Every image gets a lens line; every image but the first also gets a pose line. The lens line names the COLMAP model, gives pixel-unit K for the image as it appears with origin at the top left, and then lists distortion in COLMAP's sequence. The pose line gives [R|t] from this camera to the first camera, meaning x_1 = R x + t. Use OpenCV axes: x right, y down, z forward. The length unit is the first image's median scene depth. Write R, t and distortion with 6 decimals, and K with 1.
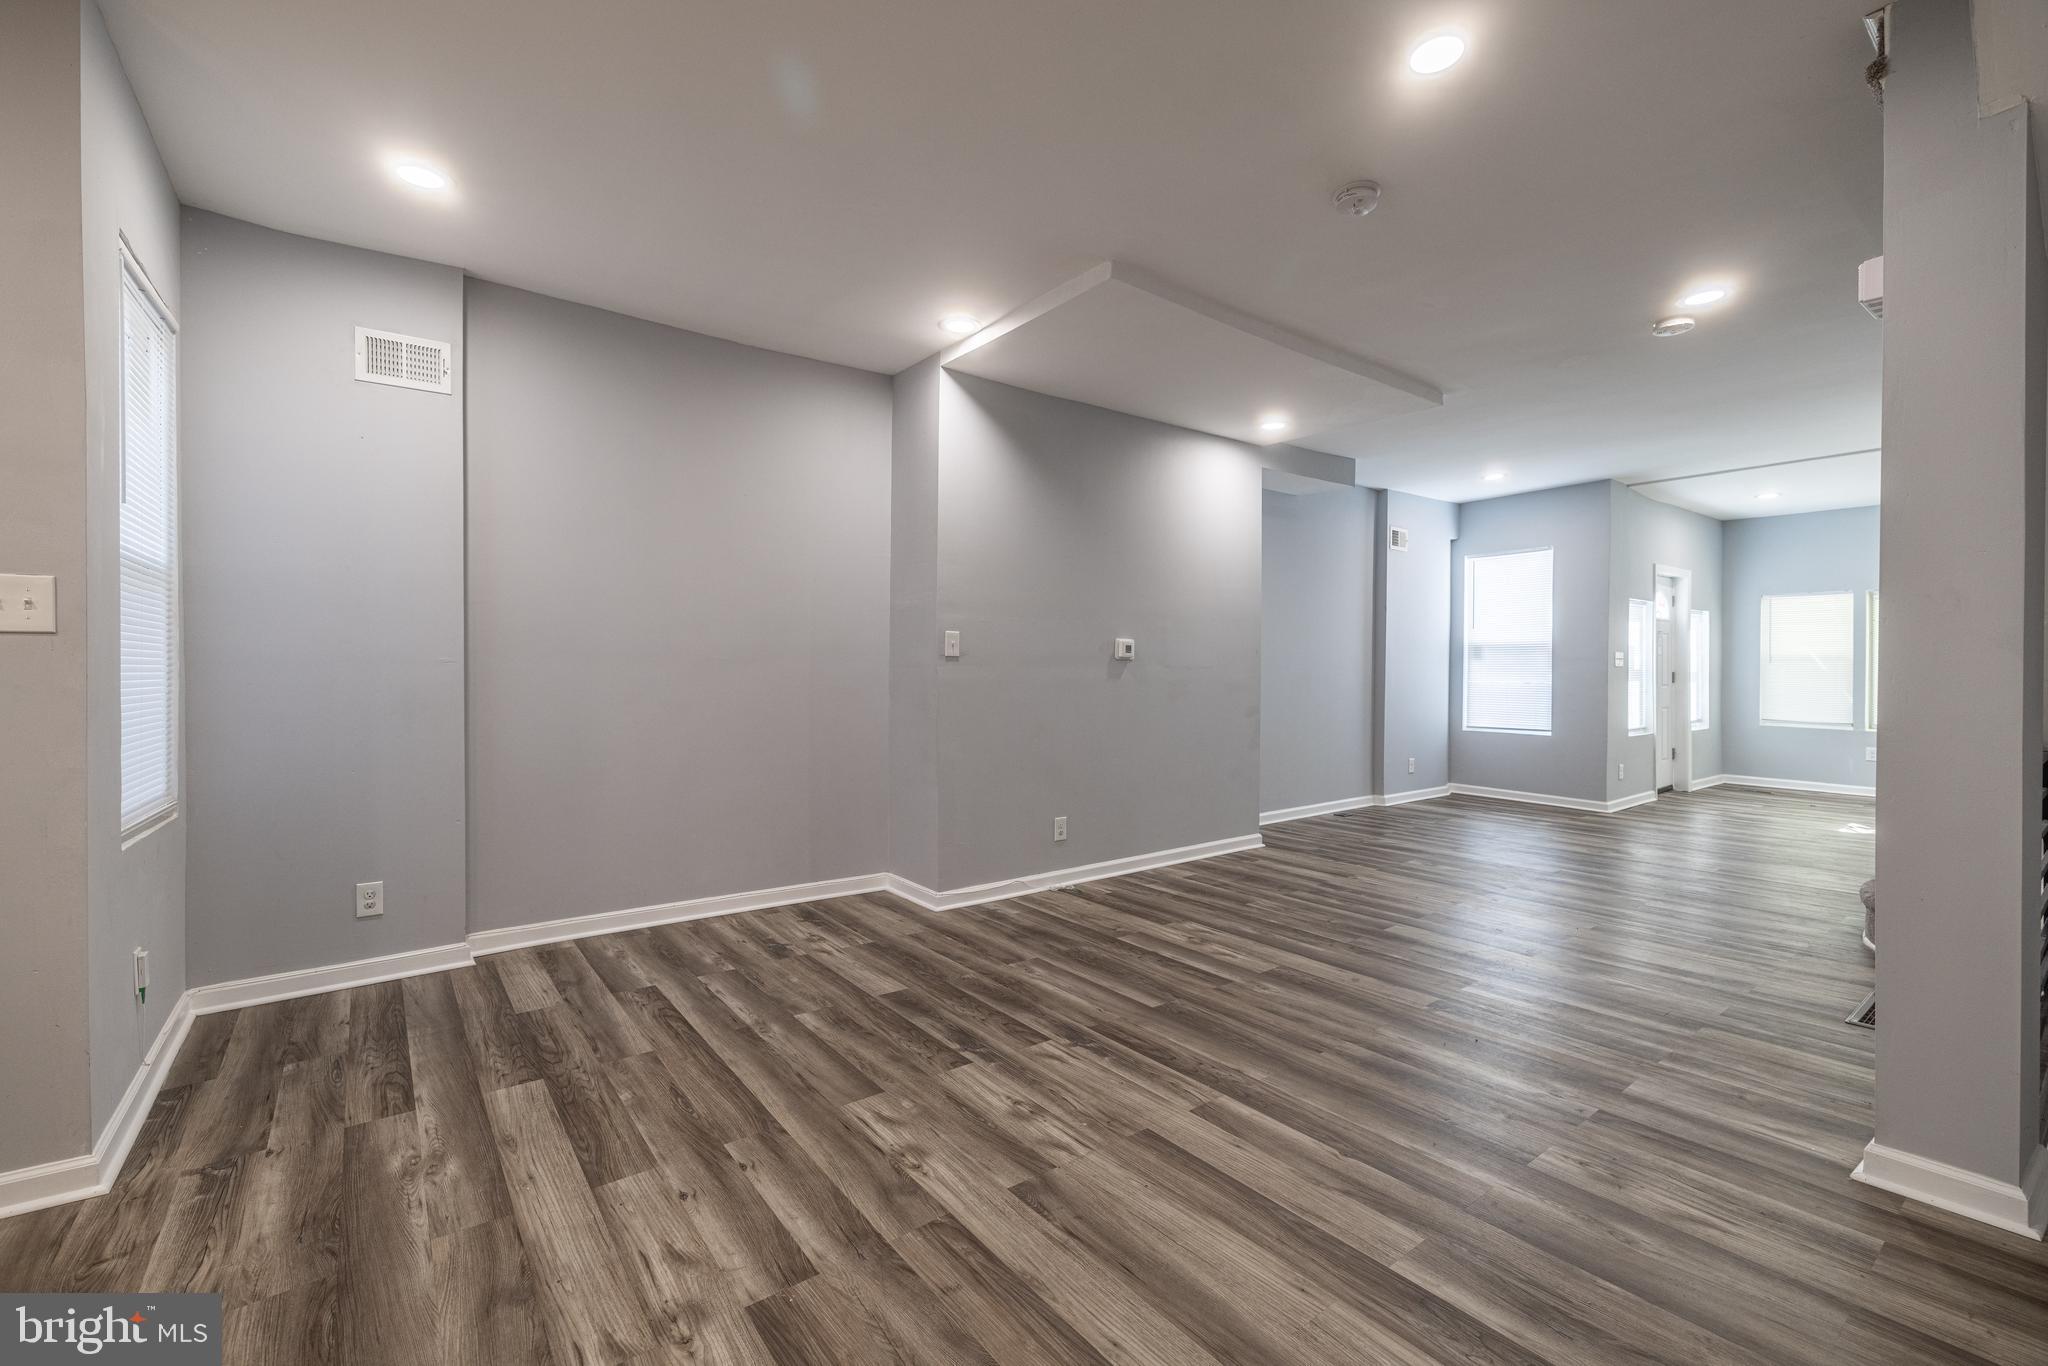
lens RADIAL K [[859.9, 0, 1024.1], [0, 859.9, 672.9], [0, 0, 1]] dist [0.000305, 0.000550]
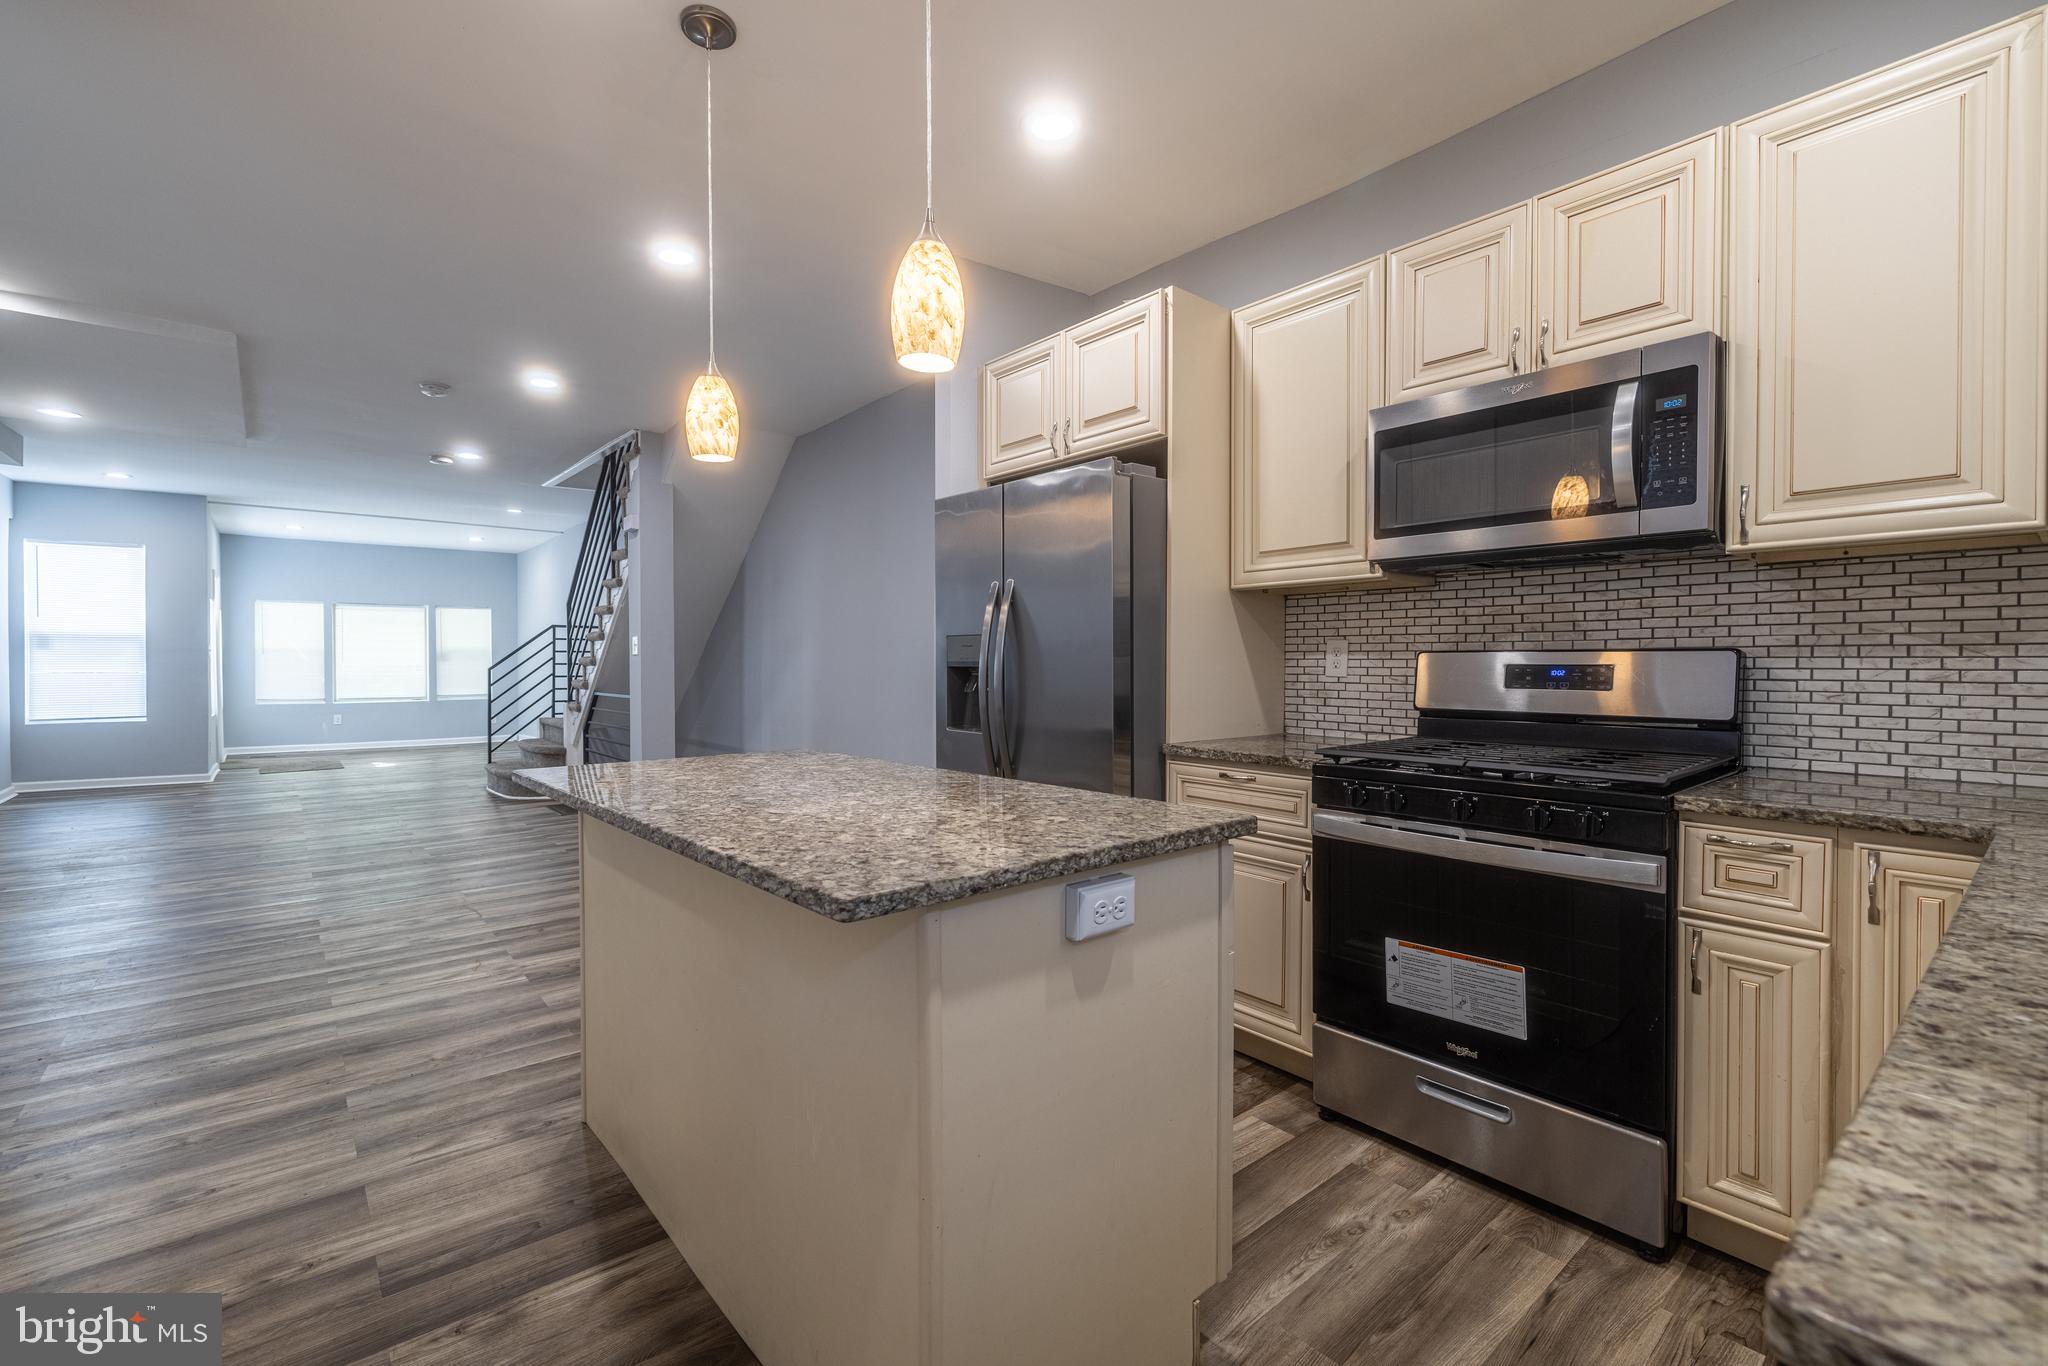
lens RADIAL K [[877.3, 0, 1019.4], [0, 877.3, 678.3], [0, 0, 1]] dist [-0.001378, 0.000699]
pose [[-0.055081, -0.023951, 0.998195, -1.171884], [0.006289, 0.999684, 0.024333, -0.001625], [-0.998462, 0.007618, -0.054913, -0.063786]]
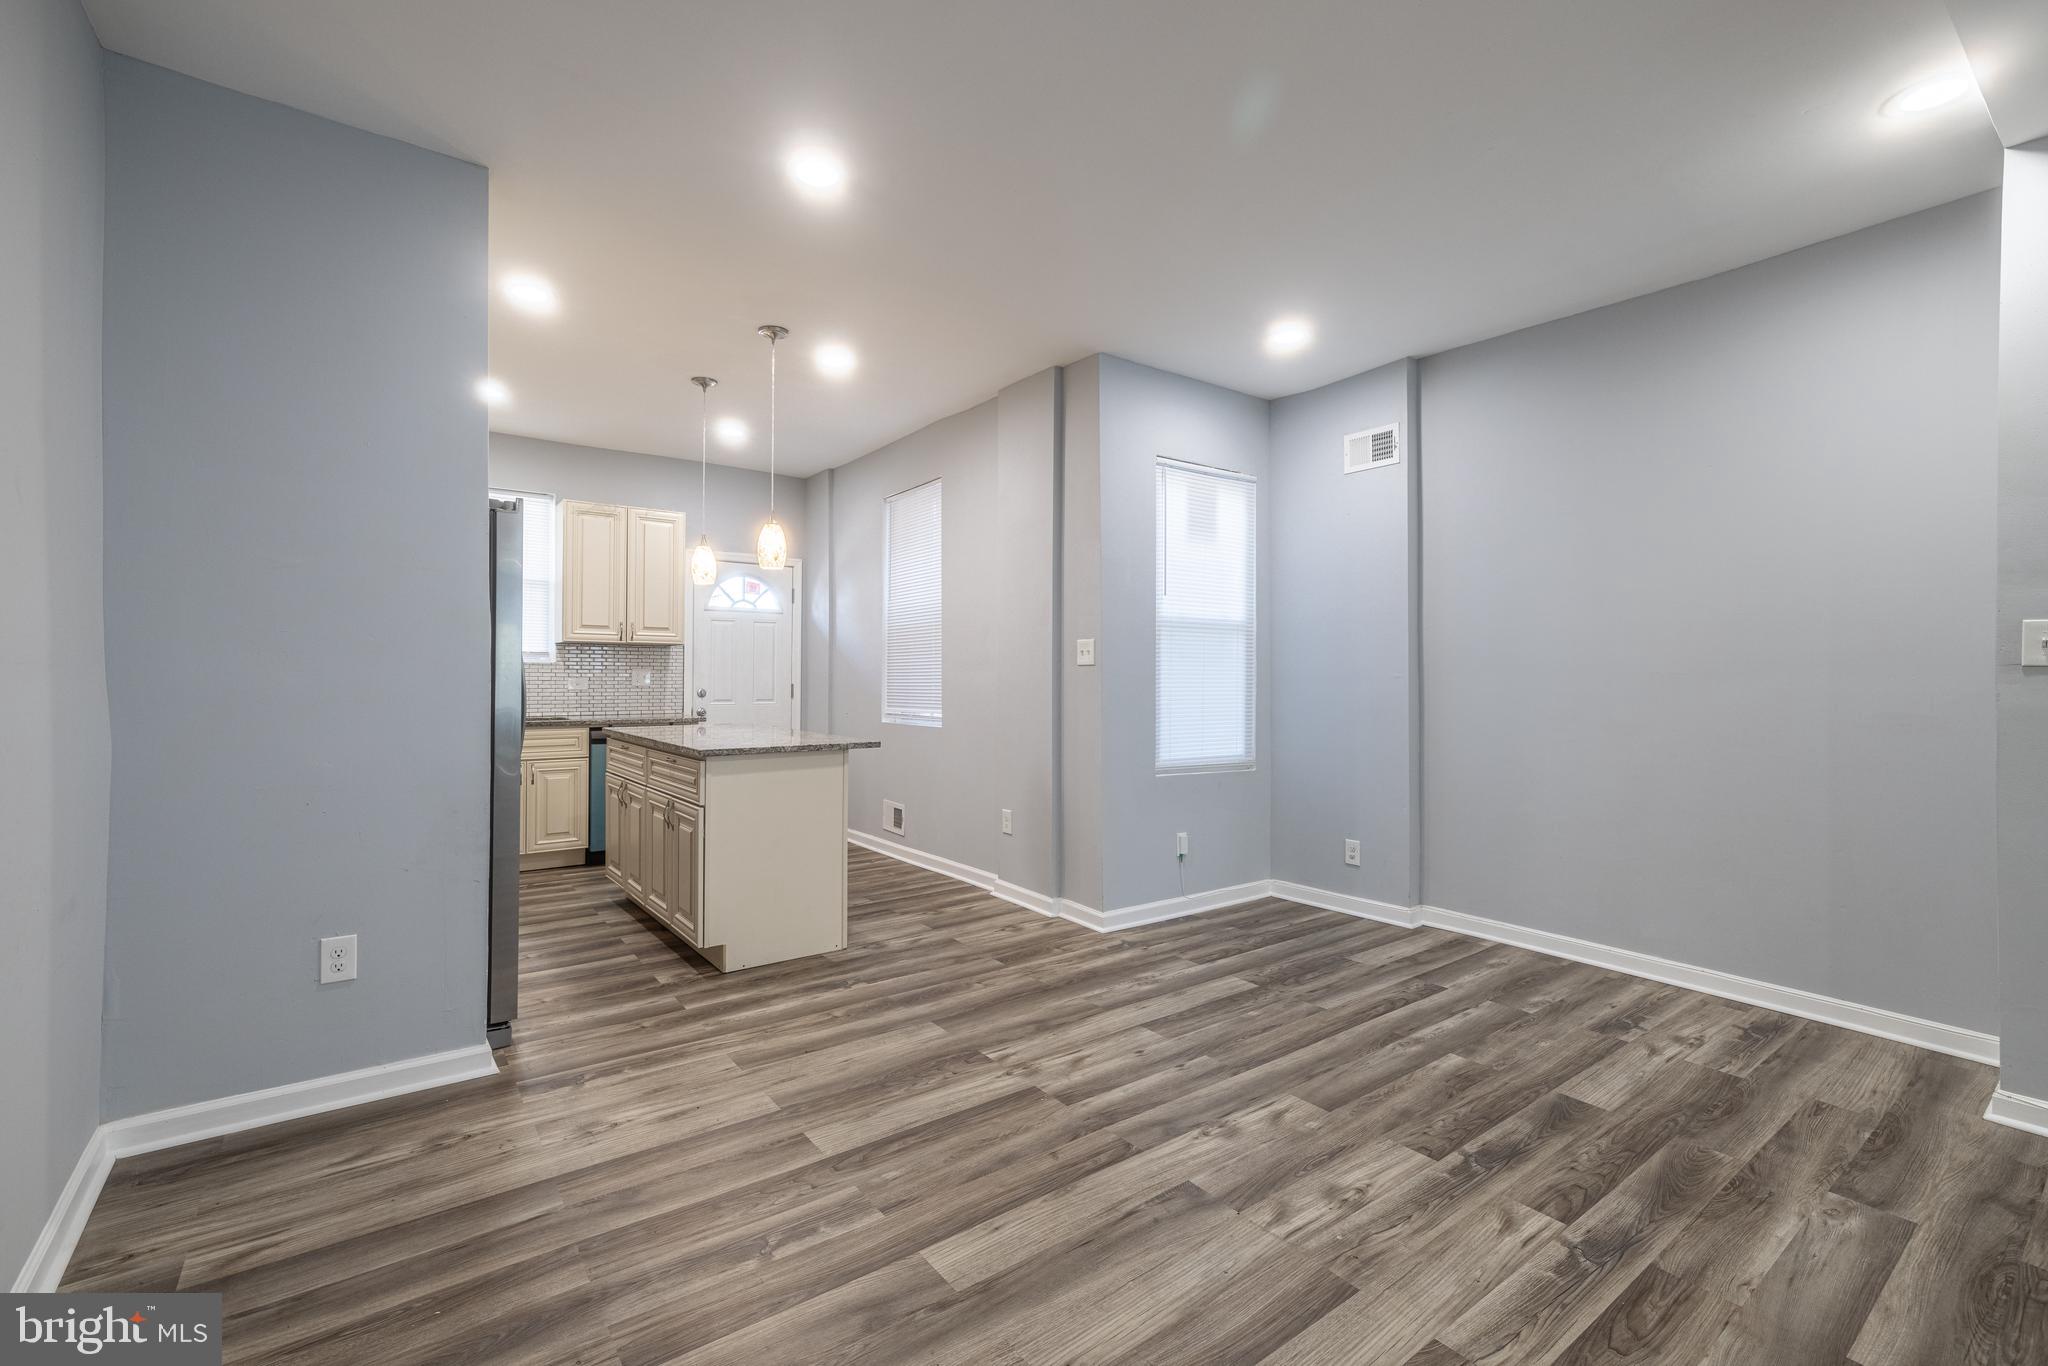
lens RADIAL K [[877.3, 0, 1004.9], [0, 877.3, 674.6], [0, 0, 1]] dist [-0.001378, 0.000699]
pose [[-0.018508, -0.003271, -0.999823, 0.593689], [-0.010512, 0.999940, -0.003076, -0.007270], [0.999773, 0.010453, -0.018541, 0.442716]]
